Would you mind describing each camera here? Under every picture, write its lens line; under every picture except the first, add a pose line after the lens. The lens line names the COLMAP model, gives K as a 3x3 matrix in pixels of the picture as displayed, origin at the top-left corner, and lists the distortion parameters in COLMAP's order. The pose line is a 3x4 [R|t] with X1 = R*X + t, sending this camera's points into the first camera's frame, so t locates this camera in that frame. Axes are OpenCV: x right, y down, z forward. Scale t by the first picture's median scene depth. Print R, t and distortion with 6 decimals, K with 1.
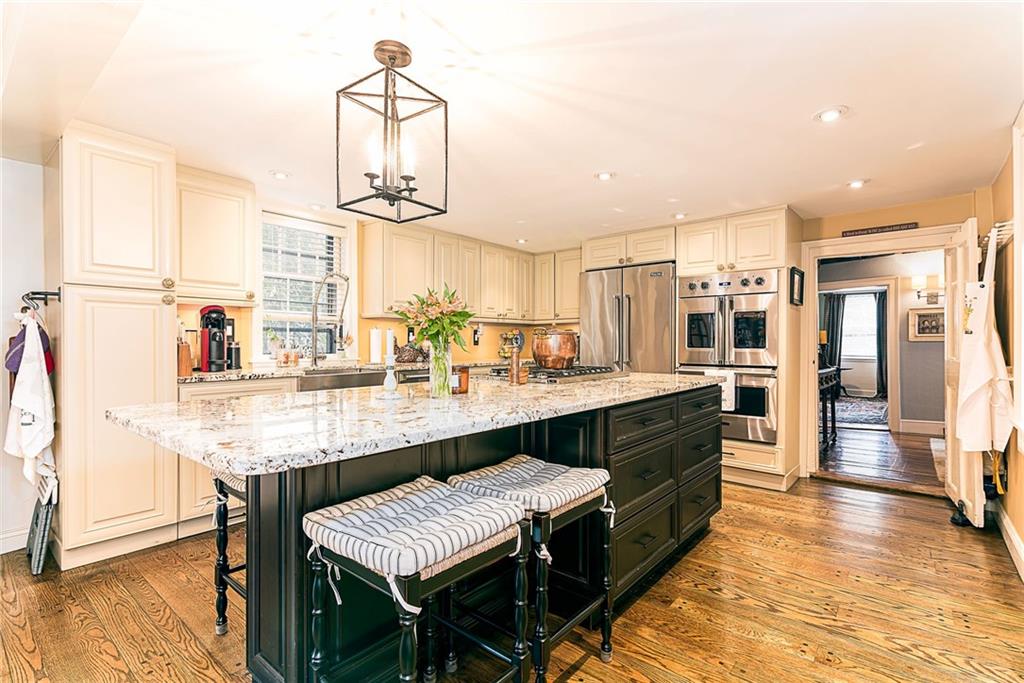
lens RADIAL K [[472.5, 0, 507.7], [0, 472.5, 342.7], [0, 0, 1]] dist [0.004281, -0.001830]
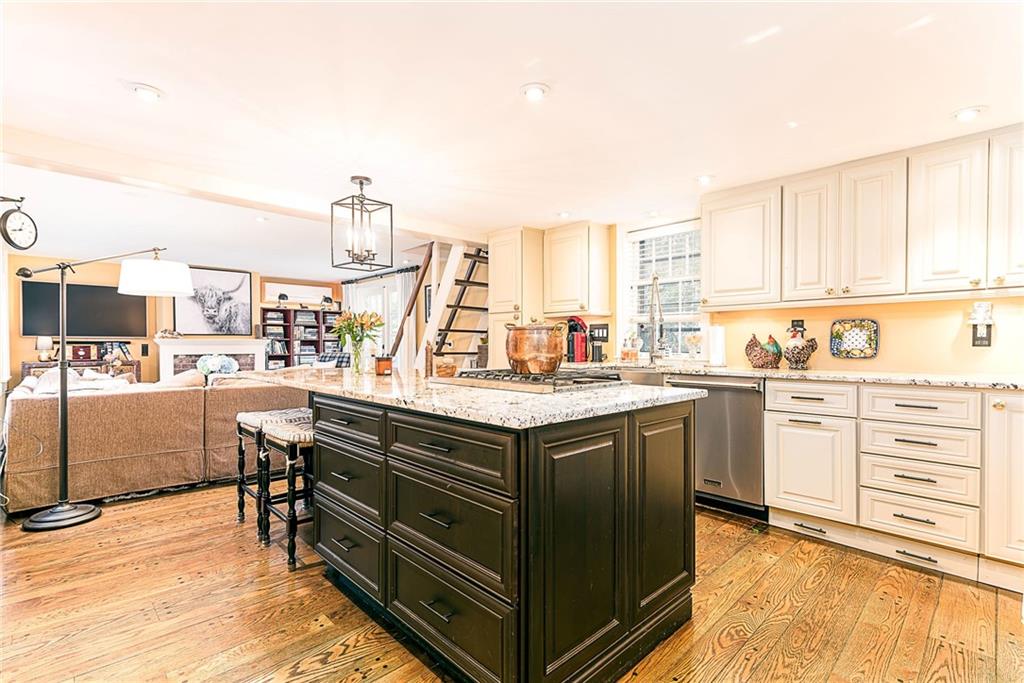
lens RADIAL K [[472.5, 0, 510.6], [0, 472.5, 351.7], [0, 0, 1]] dist [0.004281, -0.001830]
pose [[-0.098797, 0.009690, -0.995060, 1.165413], [0.000348, 0.999953, 0.009703, 0.020067], [0.995108, 0.000613, -0.098796, 1.372173]]
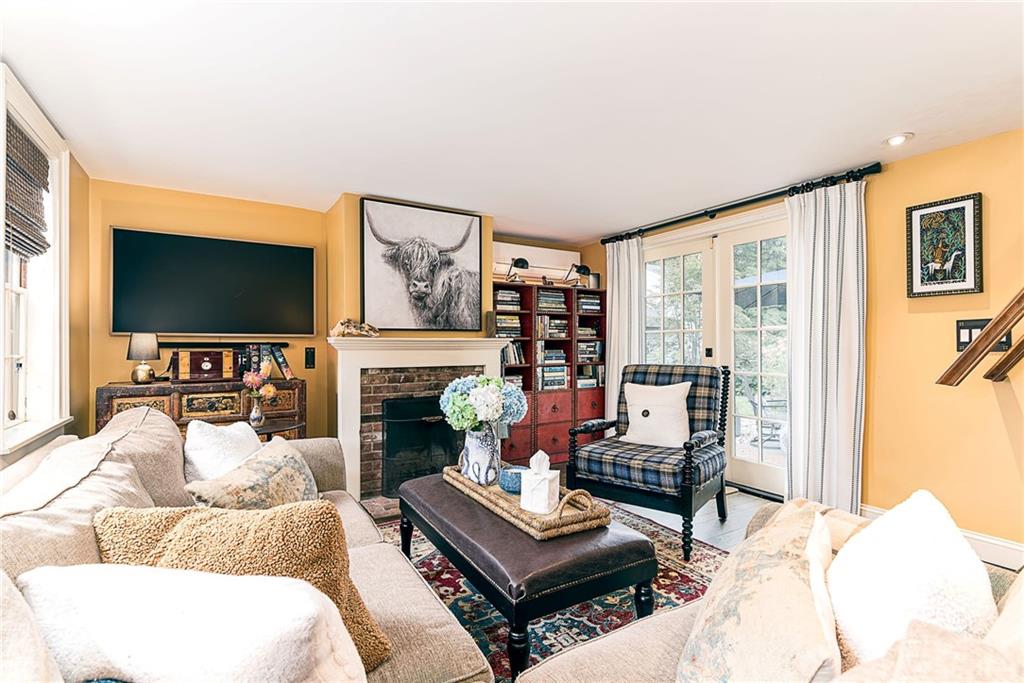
lens RADIAL K [[472.5, 0, 509.0], [0, 472.5, 341.4], [0, 0, 1]] dist [0.004281, -0.001830]
pose [[-0.309363, -0.013226, -0.950852, 0.804873], [0.000037, 0.999903, -0.013920, 0.015437], [0.950944, -0.004341, -0.309333, 1.003315]]
